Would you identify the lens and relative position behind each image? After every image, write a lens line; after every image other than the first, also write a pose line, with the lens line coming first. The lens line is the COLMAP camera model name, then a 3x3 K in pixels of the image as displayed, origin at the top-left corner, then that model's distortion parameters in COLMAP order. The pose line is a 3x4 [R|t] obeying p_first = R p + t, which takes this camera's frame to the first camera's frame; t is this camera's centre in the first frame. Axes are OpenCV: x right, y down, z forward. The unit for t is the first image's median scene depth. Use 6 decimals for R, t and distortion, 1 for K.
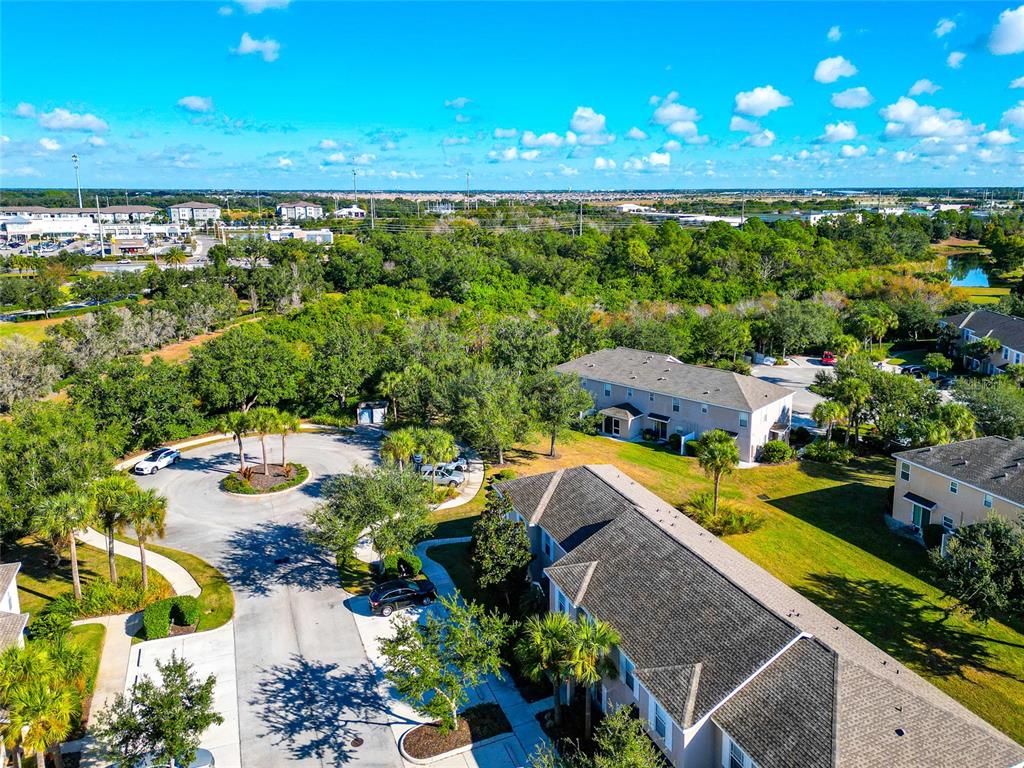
lens RADIAL K [[720.8, 0, 507.9], [0, 720.8, 377.9], [0, 0, 1]] dist [0.051396, -0.044386]
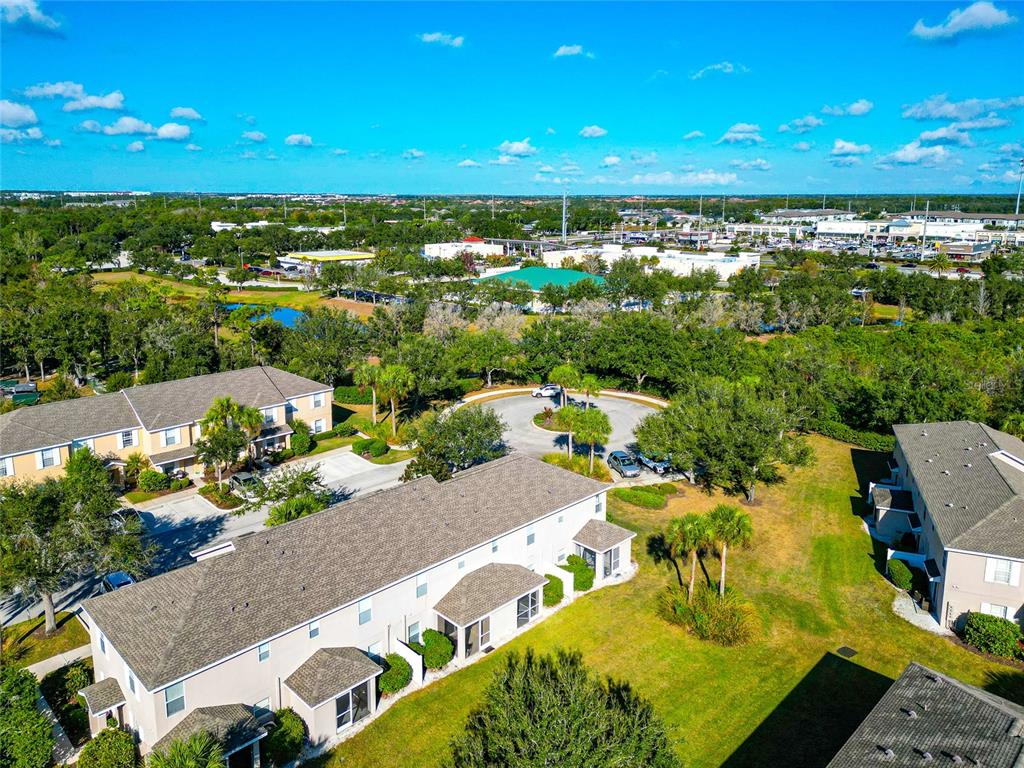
lens RADIAL K [[720.8, 0, 507.9], [0, 720.8, 377.9], [0, 0, 1]] dist [0.051396, -0.044386]
pose [[0.382310, 0.231001, -0.894694, 0.999762], [-0.236624, 0.960437, 0.146864, -0.134421], [0.893224, 0.155558, 0.421845, 0.499869]]
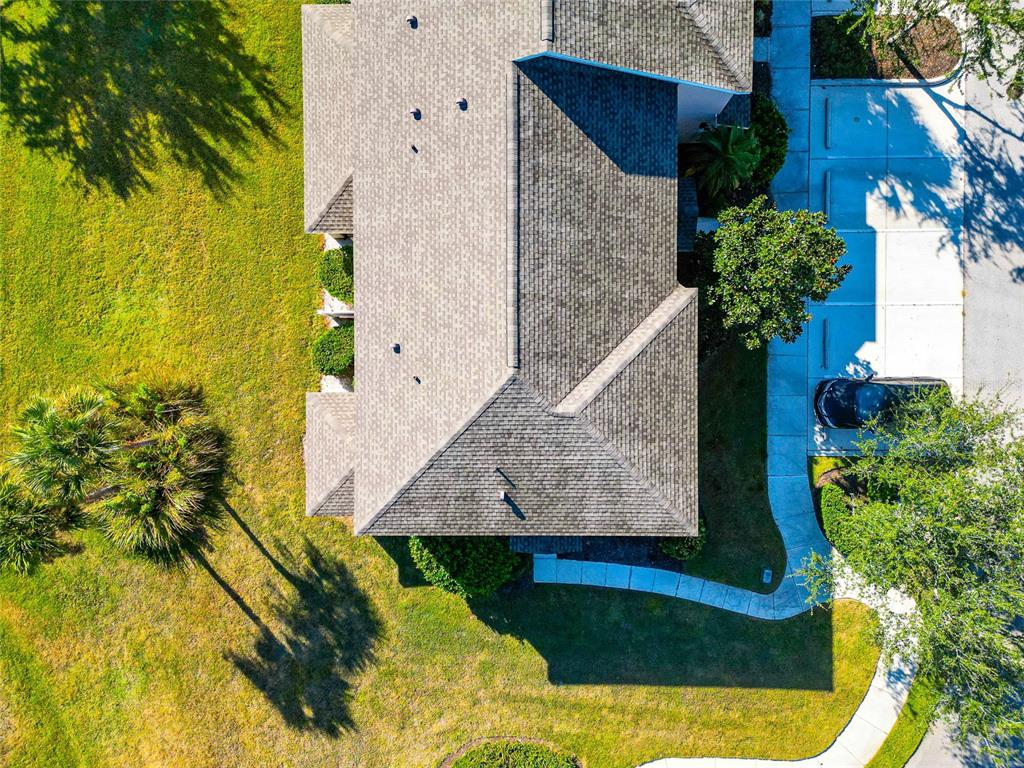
lens RADIAL K [[720.8, 0, 507.9], [0, 720.8, 377.9], [0, 0, 1]] dist [0.051396, -0.044386]
pose [[-0.930004, -0.365999, 0.033739, 0.094138], [0.128805, -0.238562, 0.962548, -0.234694], [-0.344242, 0.899518, 0.269005, 0.882633]]
